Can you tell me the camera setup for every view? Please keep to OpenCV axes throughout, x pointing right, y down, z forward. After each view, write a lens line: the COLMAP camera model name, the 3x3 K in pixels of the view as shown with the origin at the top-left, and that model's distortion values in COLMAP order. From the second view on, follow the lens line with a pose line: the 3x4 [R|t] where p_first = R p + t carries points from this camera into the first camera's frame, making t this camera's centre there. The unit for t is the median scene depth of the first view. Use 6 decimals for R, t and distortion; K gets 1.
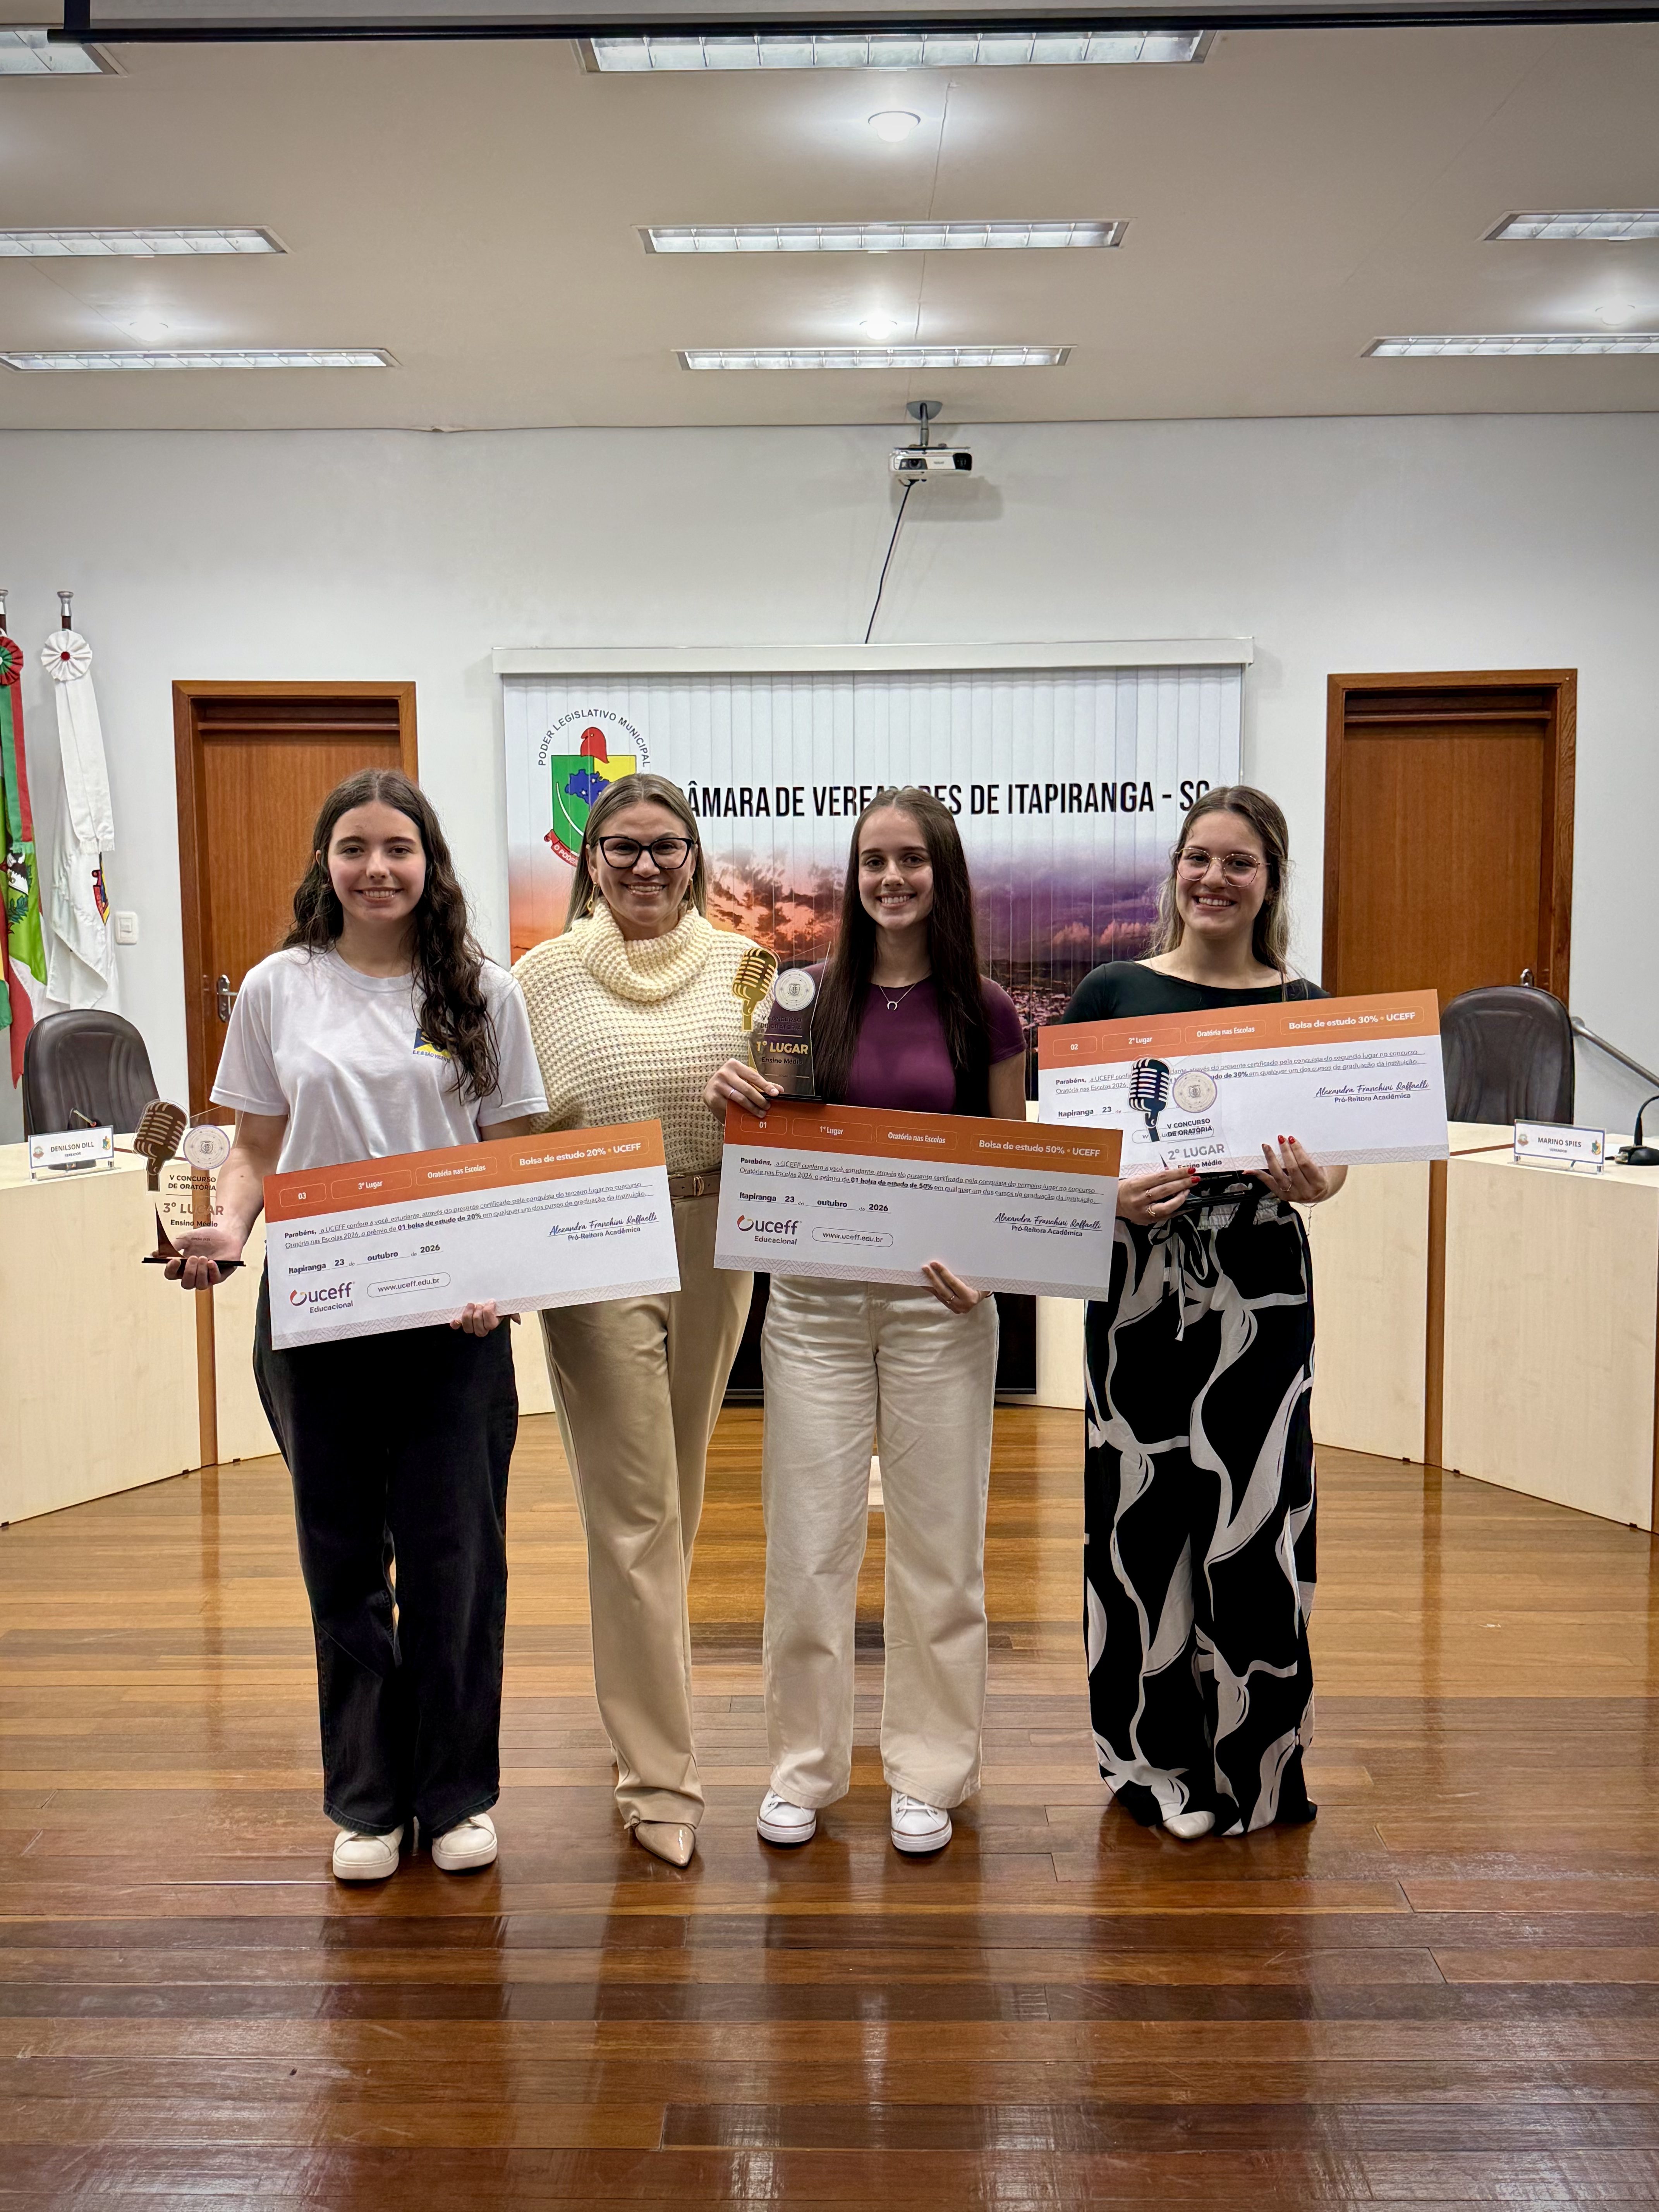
lens RADIAL K [[2208.7, 0, 812.6], [0, 2208.7, 1109.9], [0, 0, 1]] dist [0.081651, 0.000000]
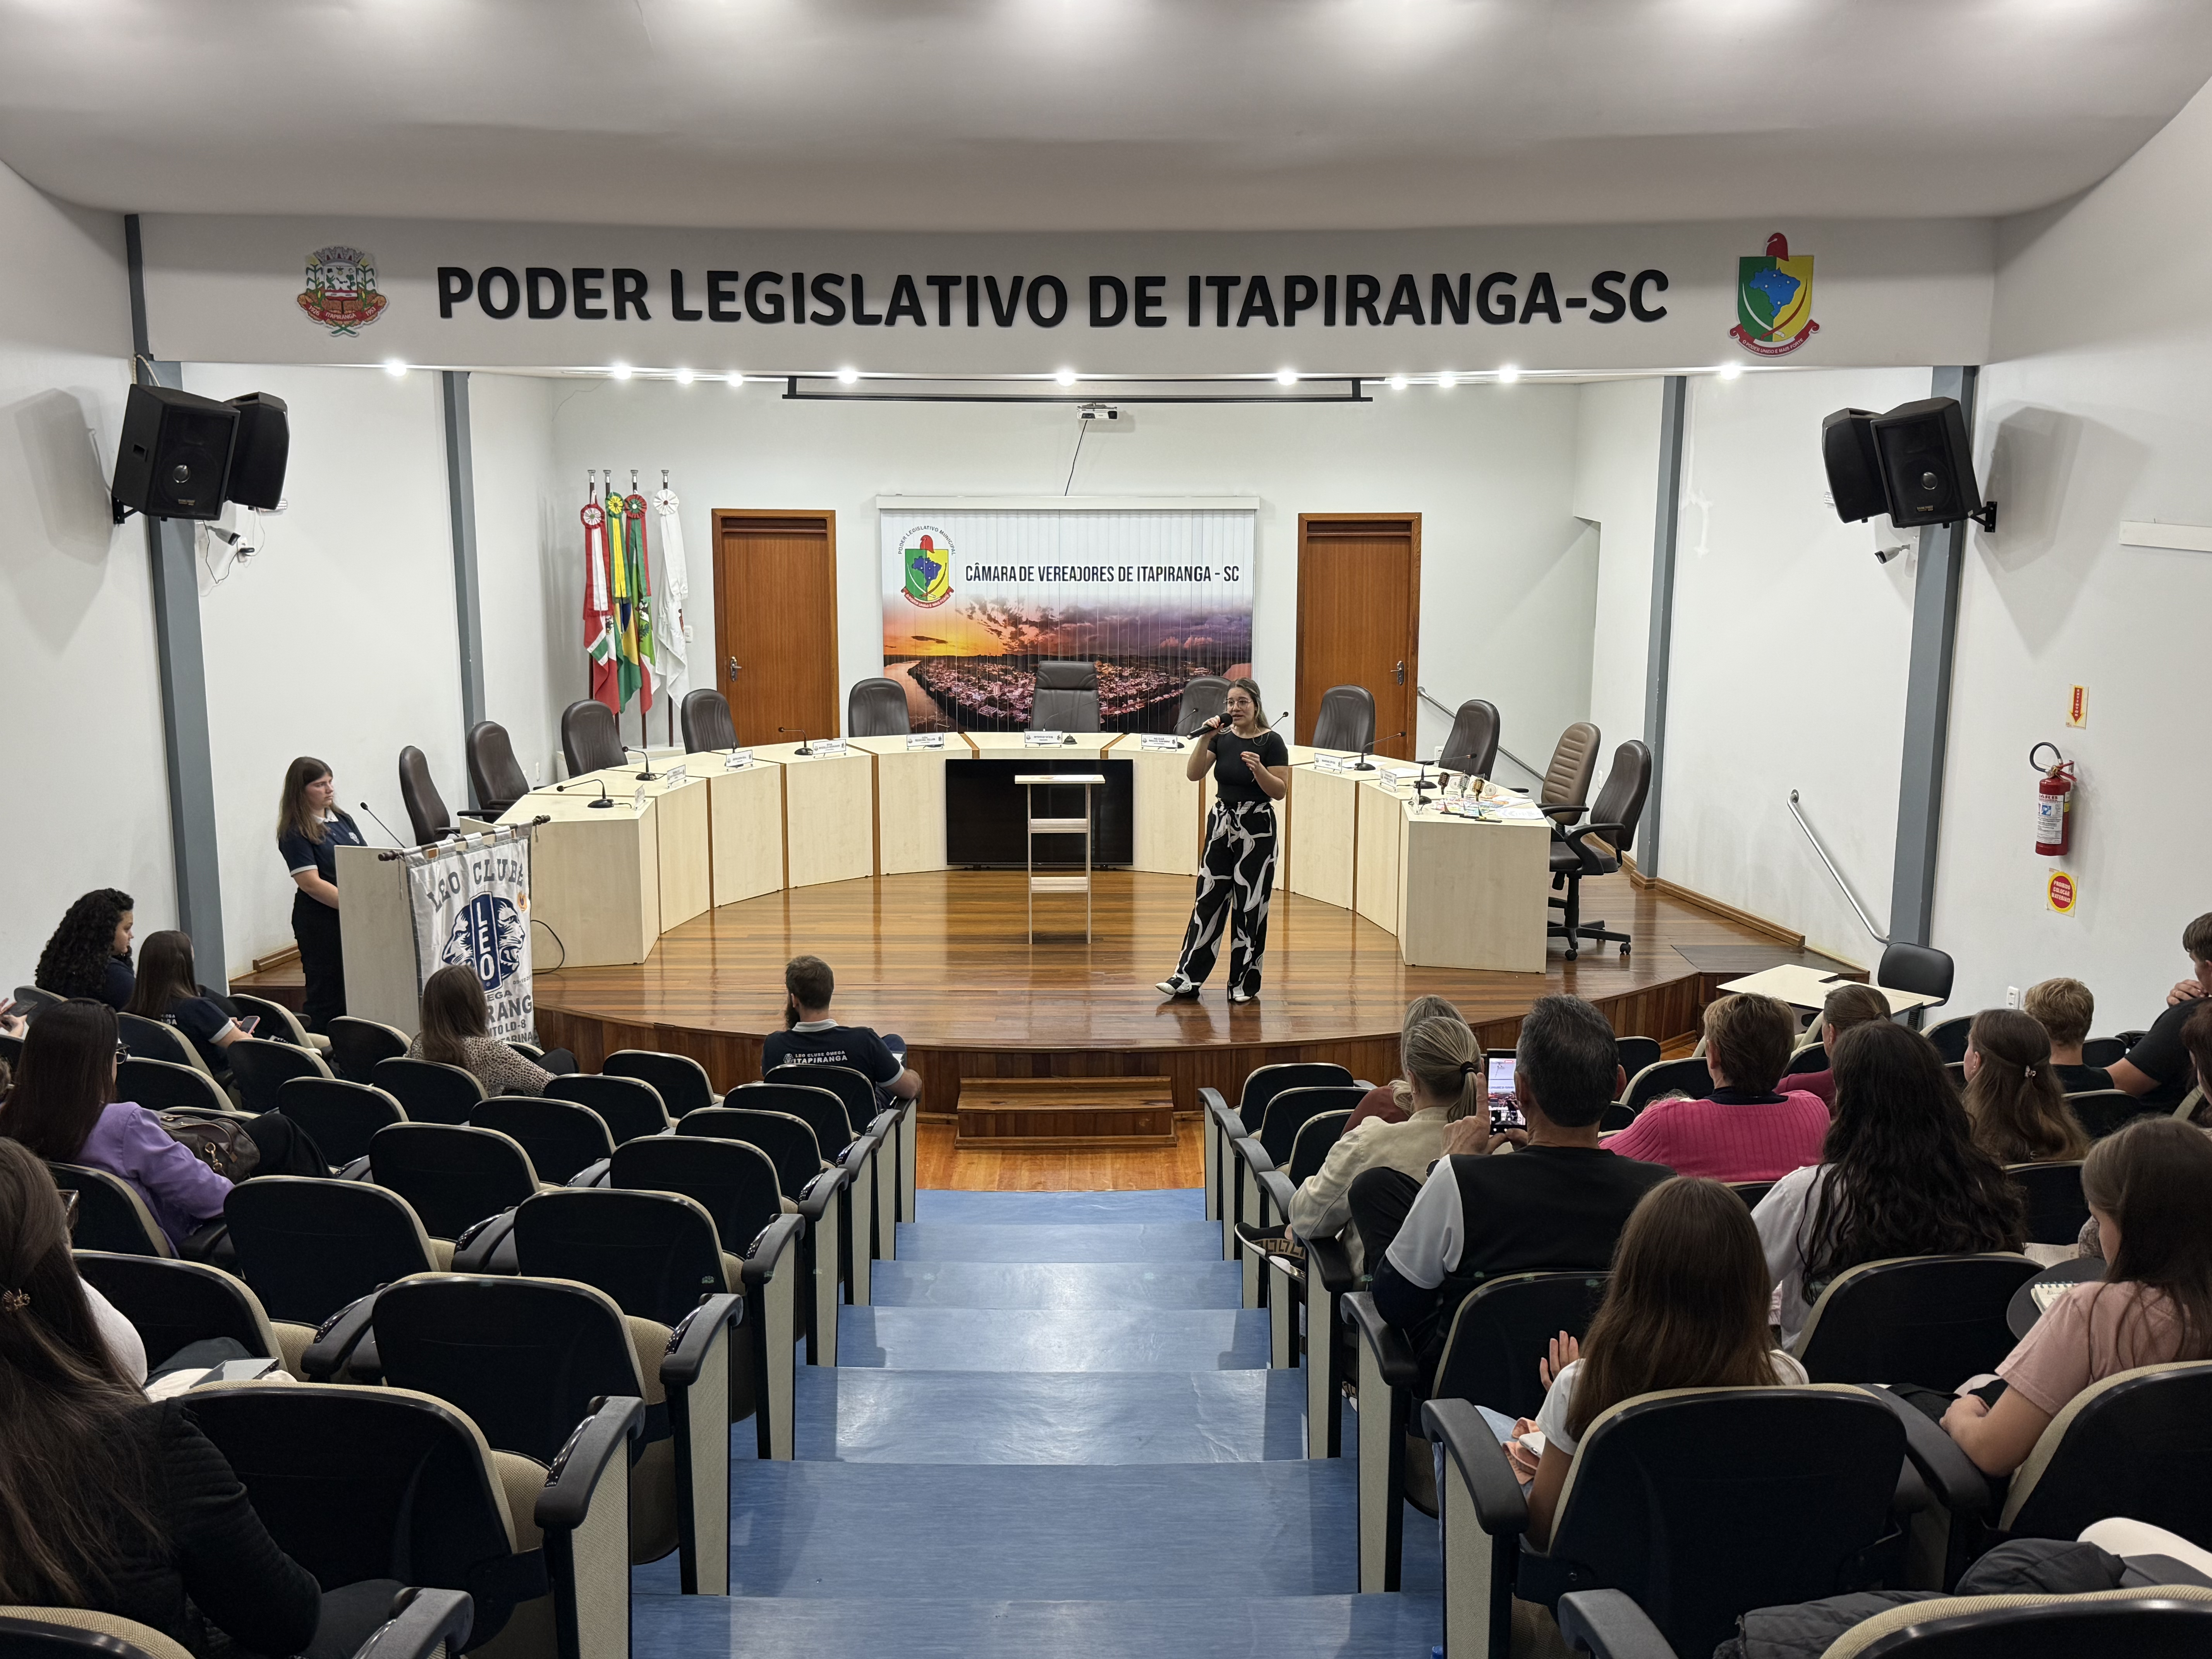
lens RADIAL K [[2208.7, 0, 1102.5], [0, 2208.7, 837.1], [0, 0, 1]] dist [0.081651, 0.000000]
pose [[0.999548, 0.007165, 0.029195, 0.001675], [-0.009488, 0.996731, 0.080227, -0.068600], [-0.028525, -0.080467, 0.996349, -1.043313]]
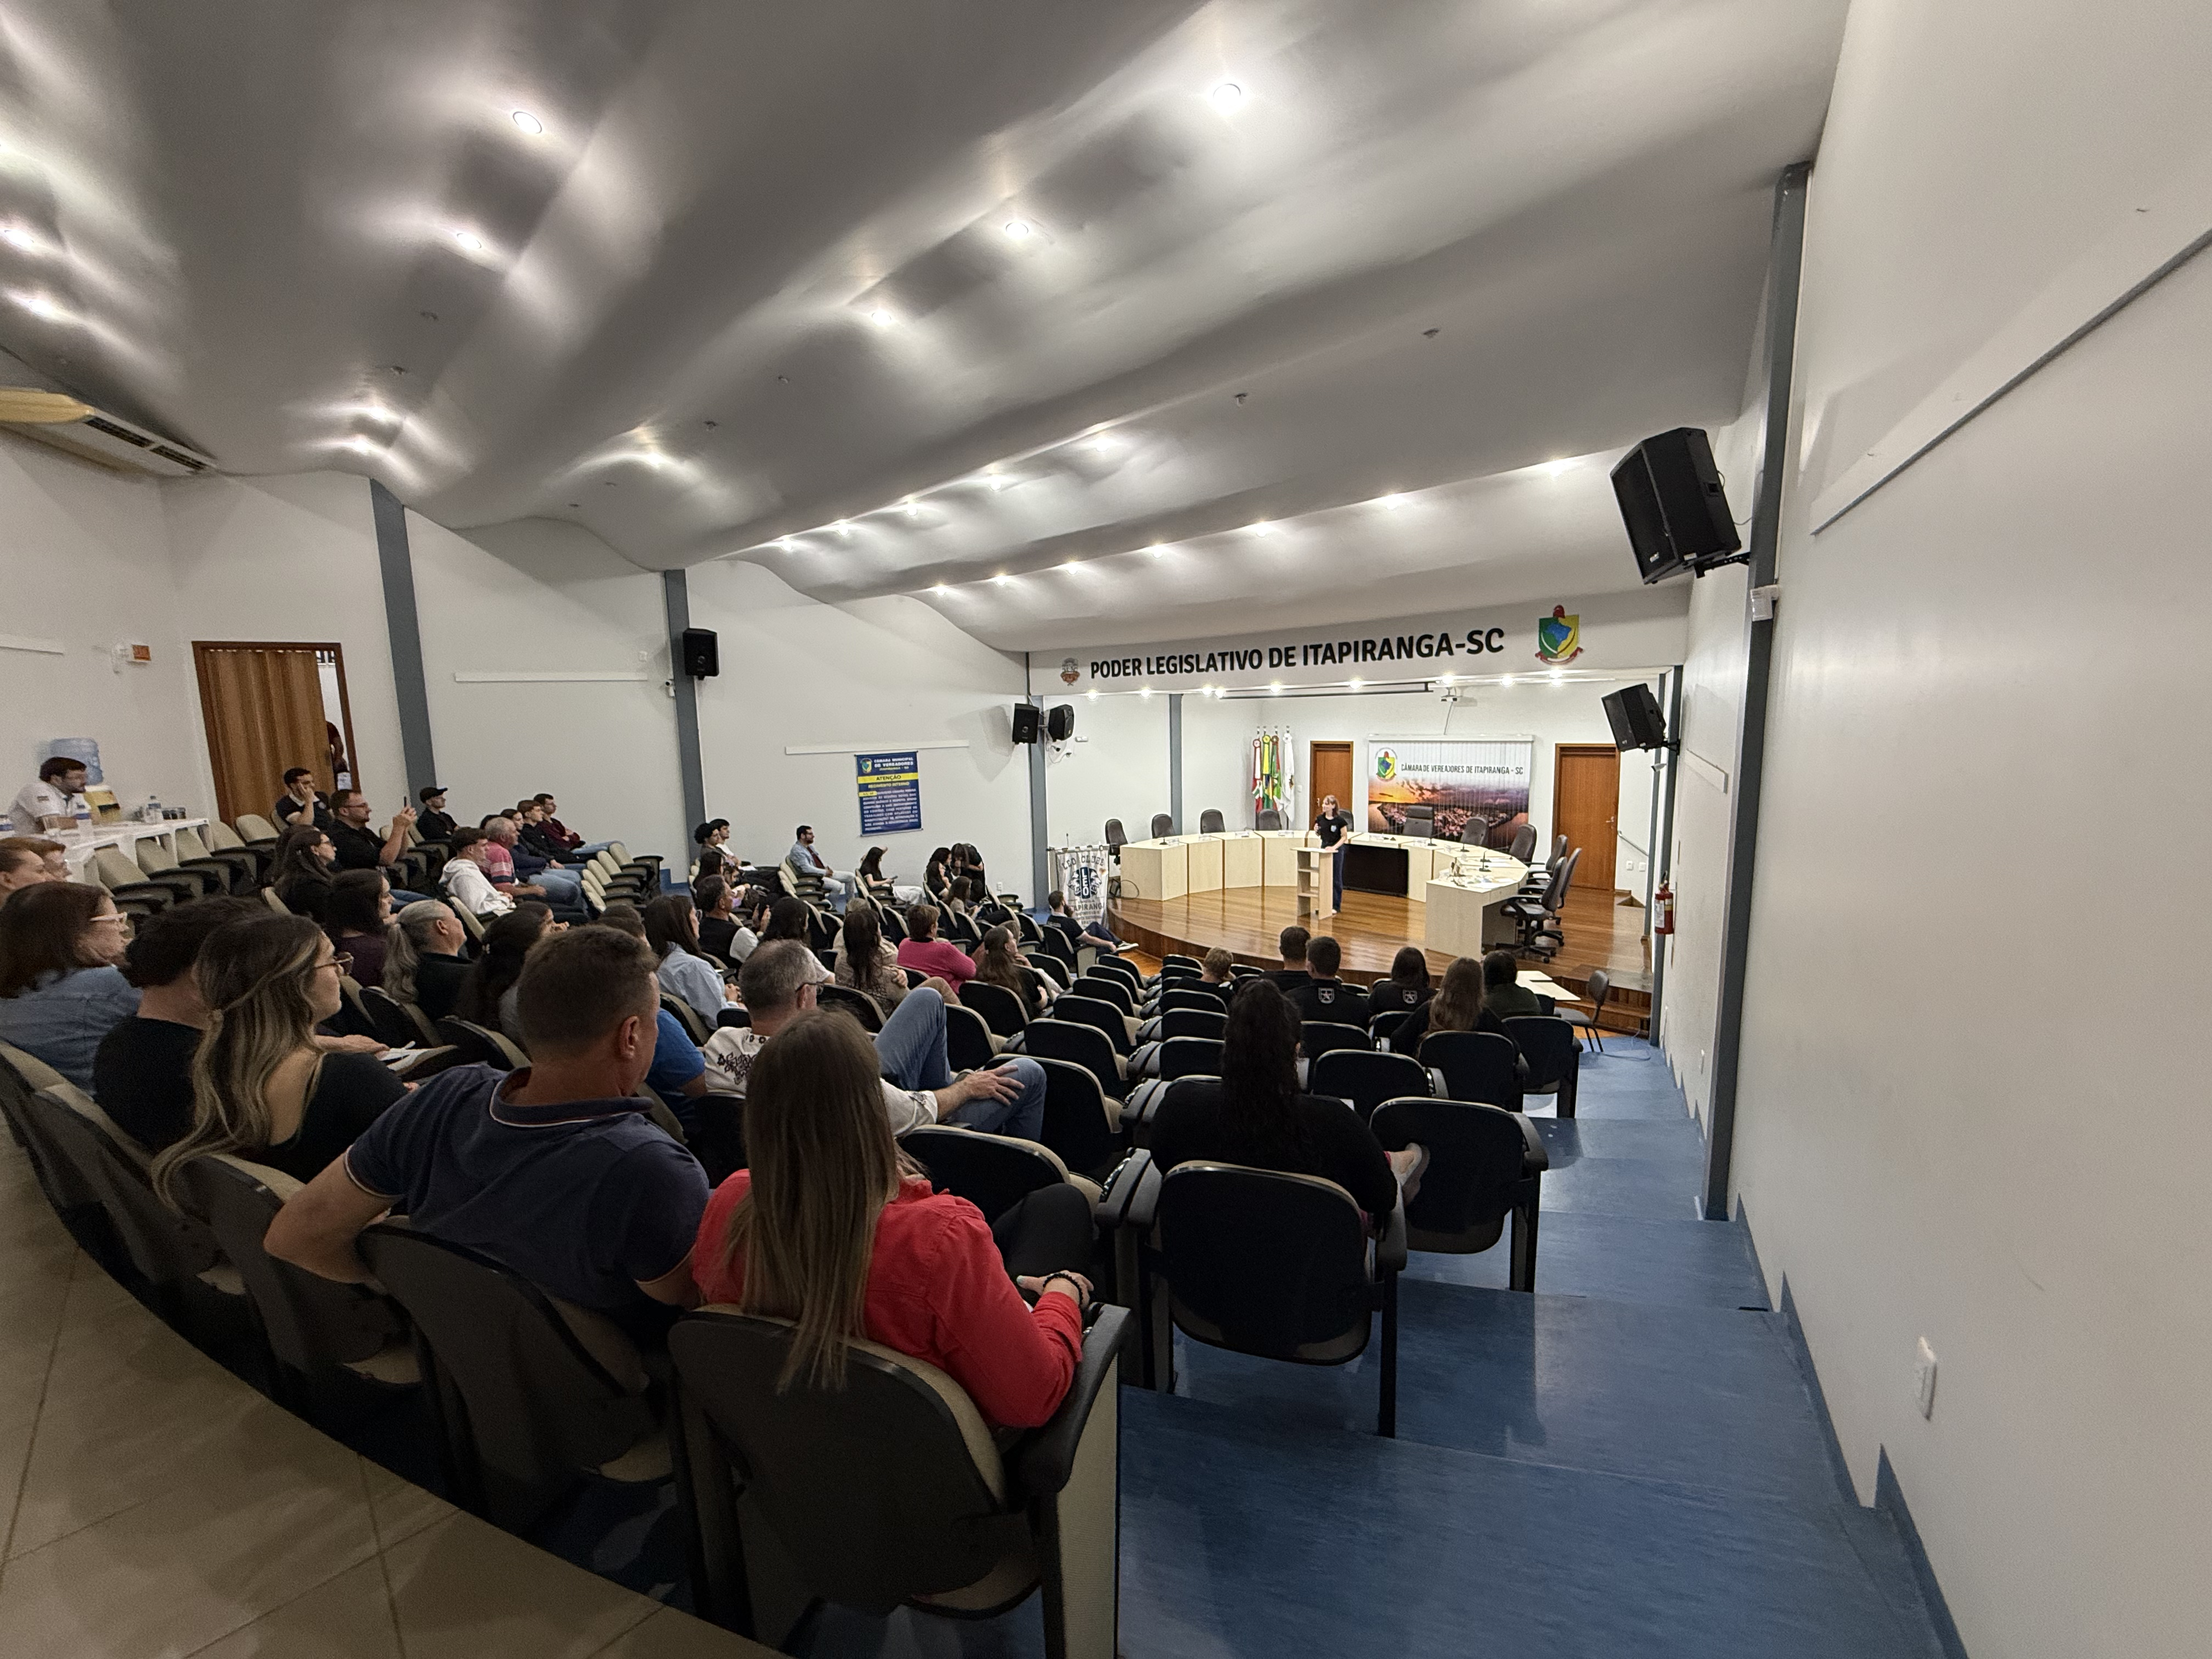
lens RADIAL K [[896.0, 0, 1098.1], [0, 896.0, 826.7], [0, 0, 1]] dist [-0.002118, -0.000063]
pose [[0.713340, 0.081625, -0.696048, 0.850079], [-0.059364, 0.996662, 0.056038, -0.088769], [0.698299, 0.001346, 0.715805, -0.837946]]
